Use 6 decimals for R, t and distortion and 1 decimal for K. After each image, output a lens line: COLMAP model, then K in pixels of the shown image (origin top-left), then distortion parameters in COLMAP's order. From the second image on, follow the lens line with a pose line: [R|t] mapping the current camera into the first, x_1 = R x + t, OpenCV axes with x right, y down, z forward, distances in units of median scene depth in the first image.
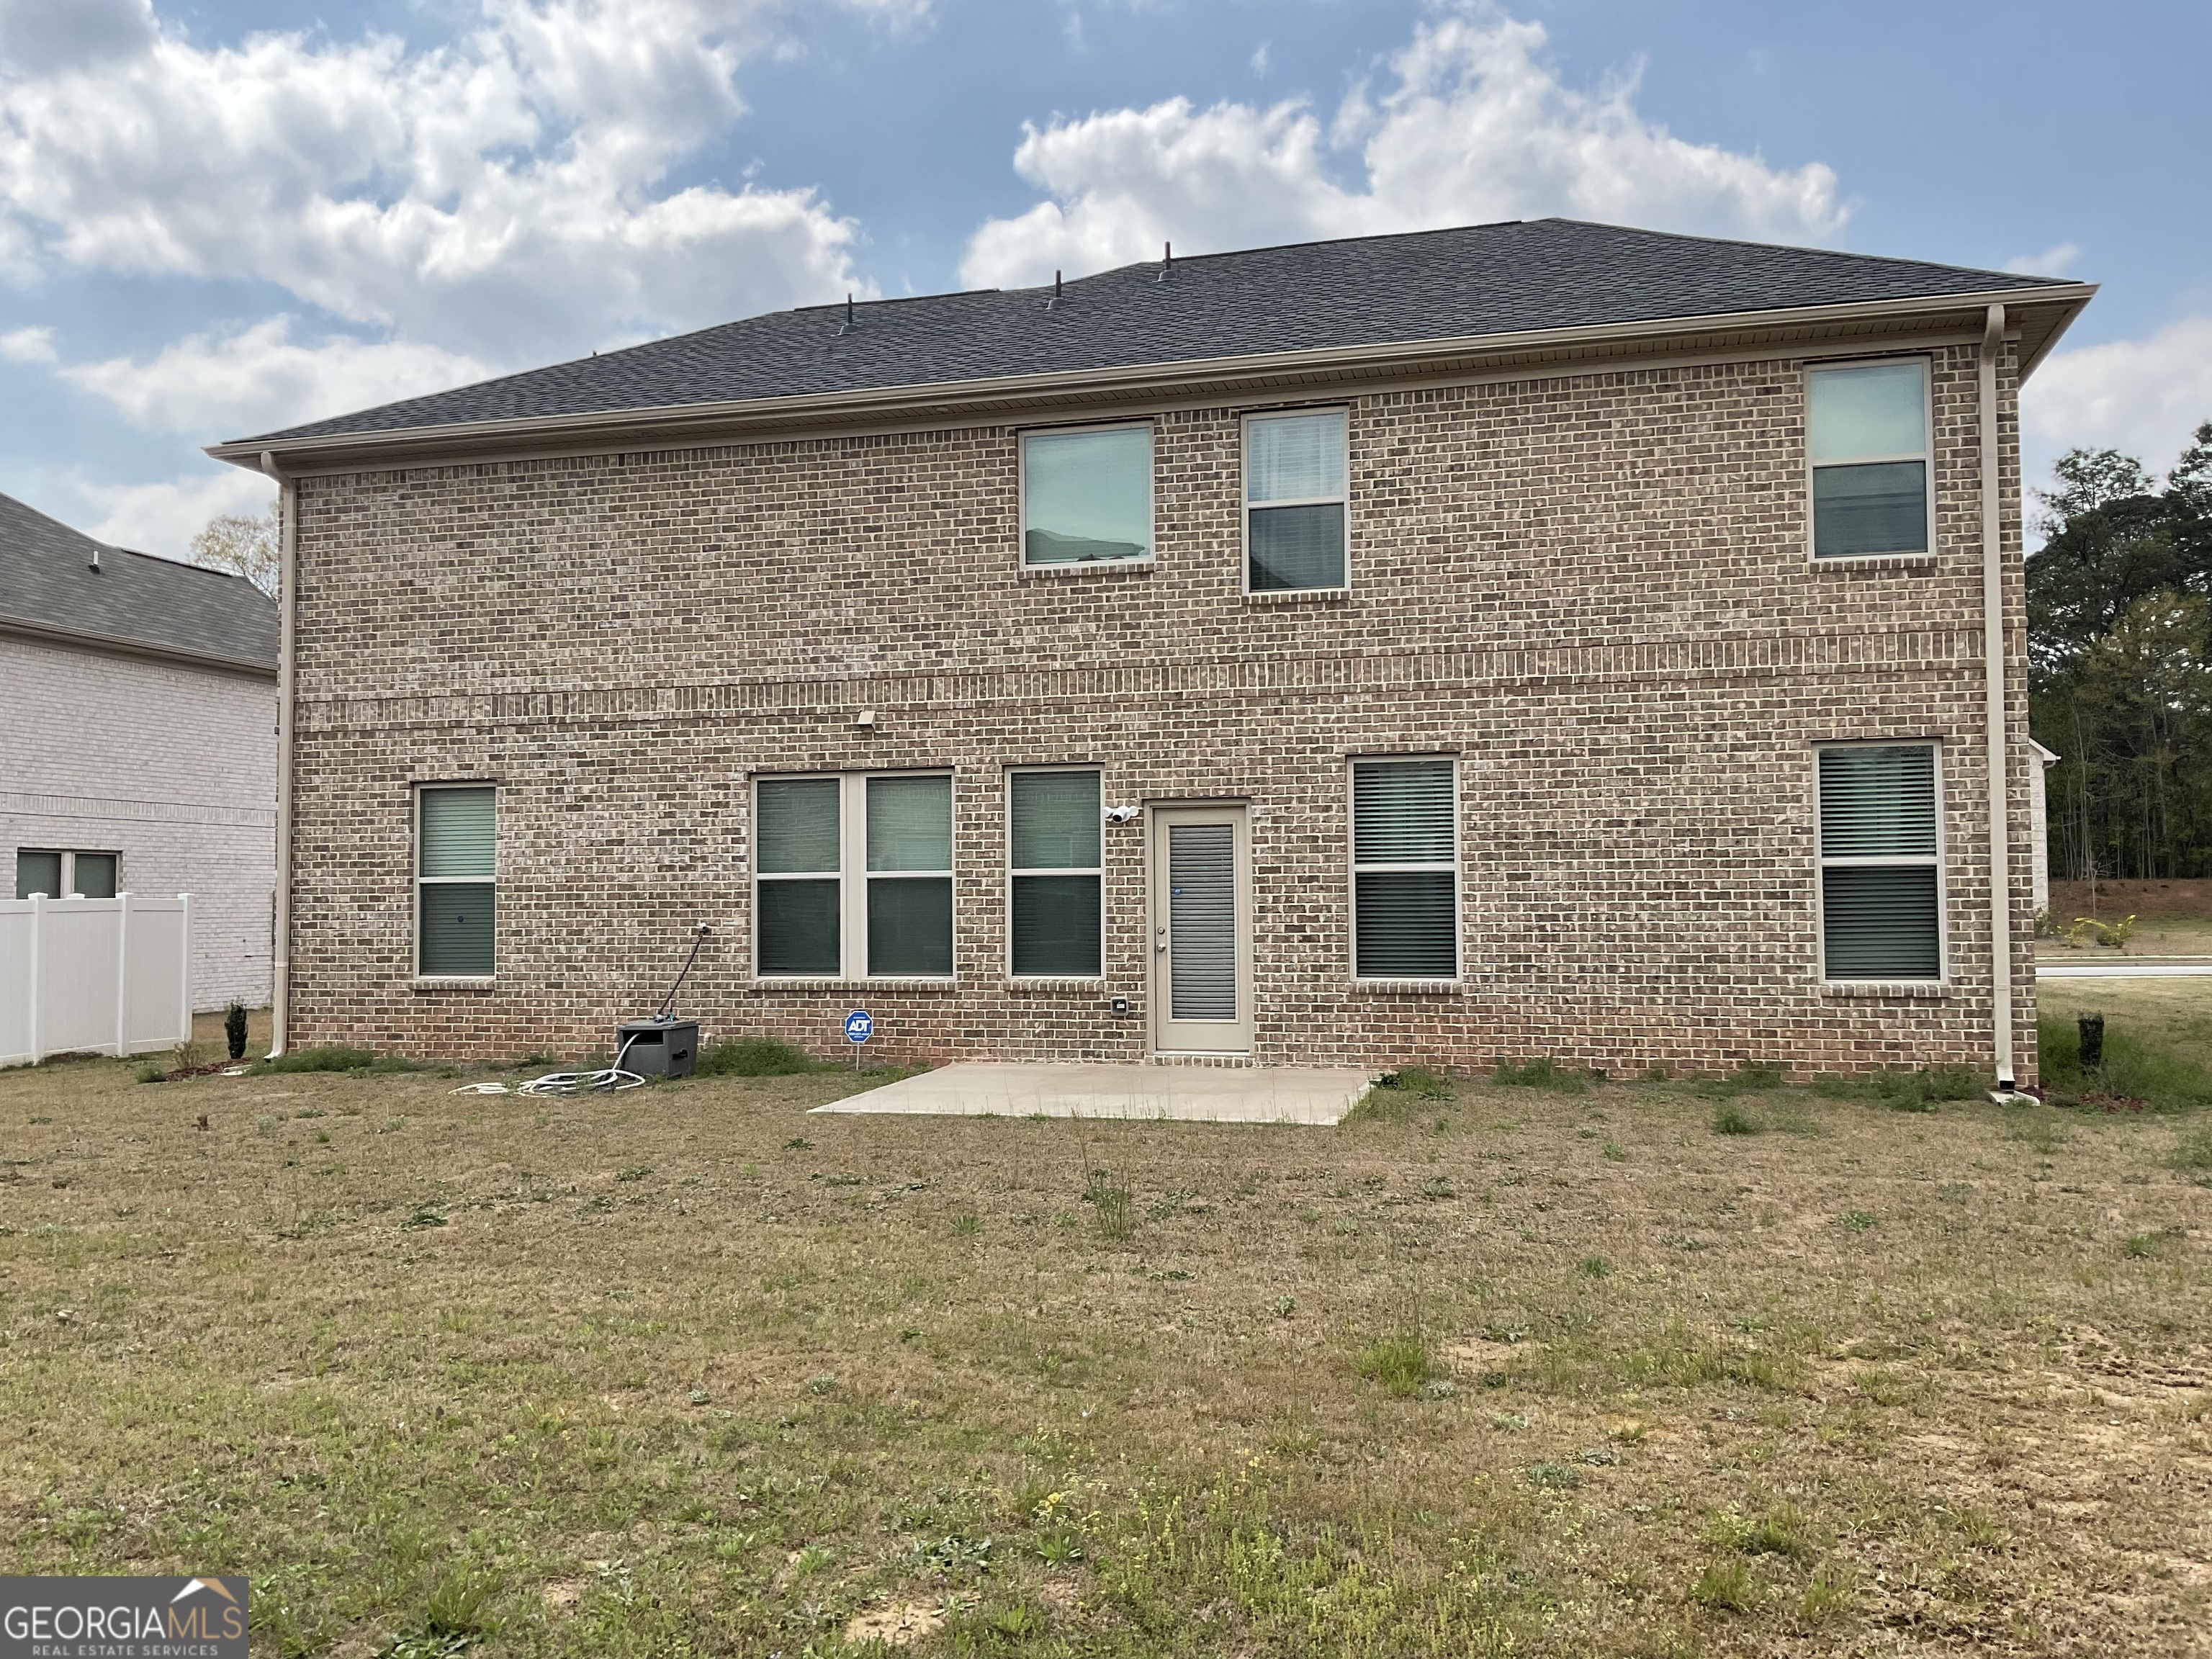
lens RADIAL K [[1806.5, 0, 1114.4], [0, 1806.5, 866.5], [0, 0, 1]] dist [0.102877, -0.202882]
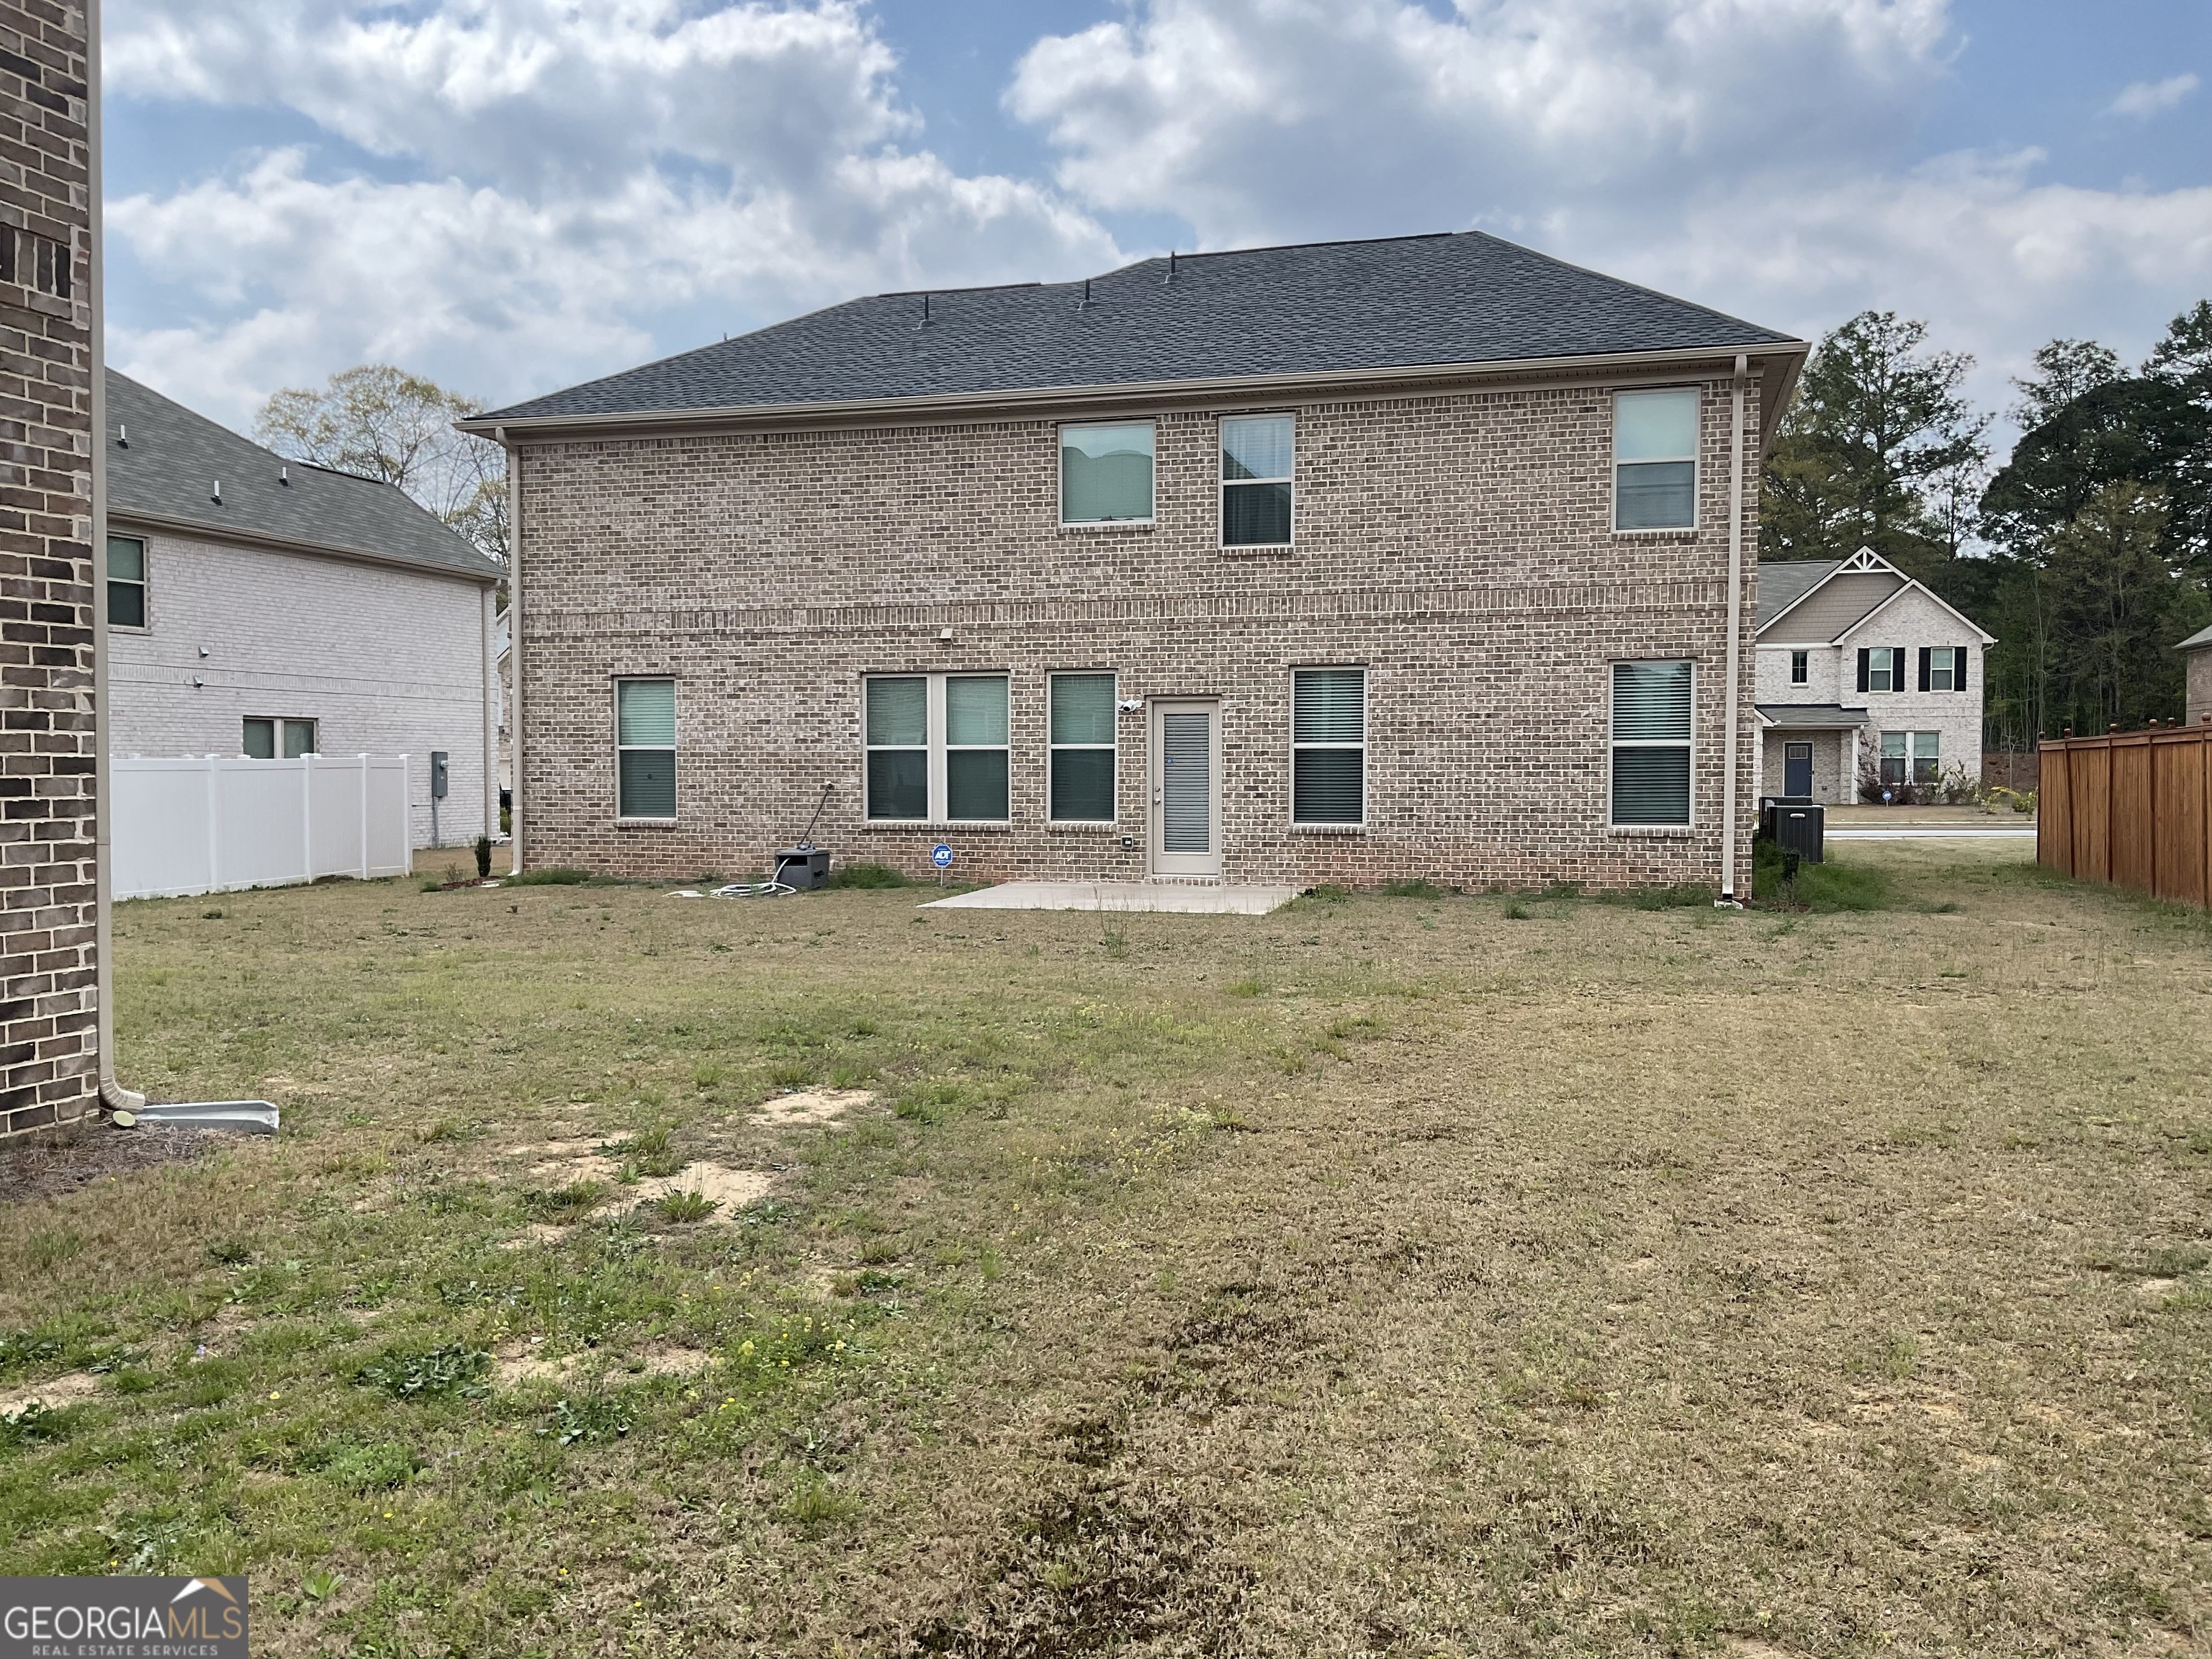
lens RADIAL K [[1806.5, 0, 1094.7], [0, 1806.5, 890.2], [0, 0, 1]] dist [0.102877, -0.202882]
pose [[0.999712, 0.009421, -0.022081, 0.008866], [-0.007455, 0.996137, 0.087494, -0.008823], [0.022820, -0.087304, 0.995920, -0.405390]]
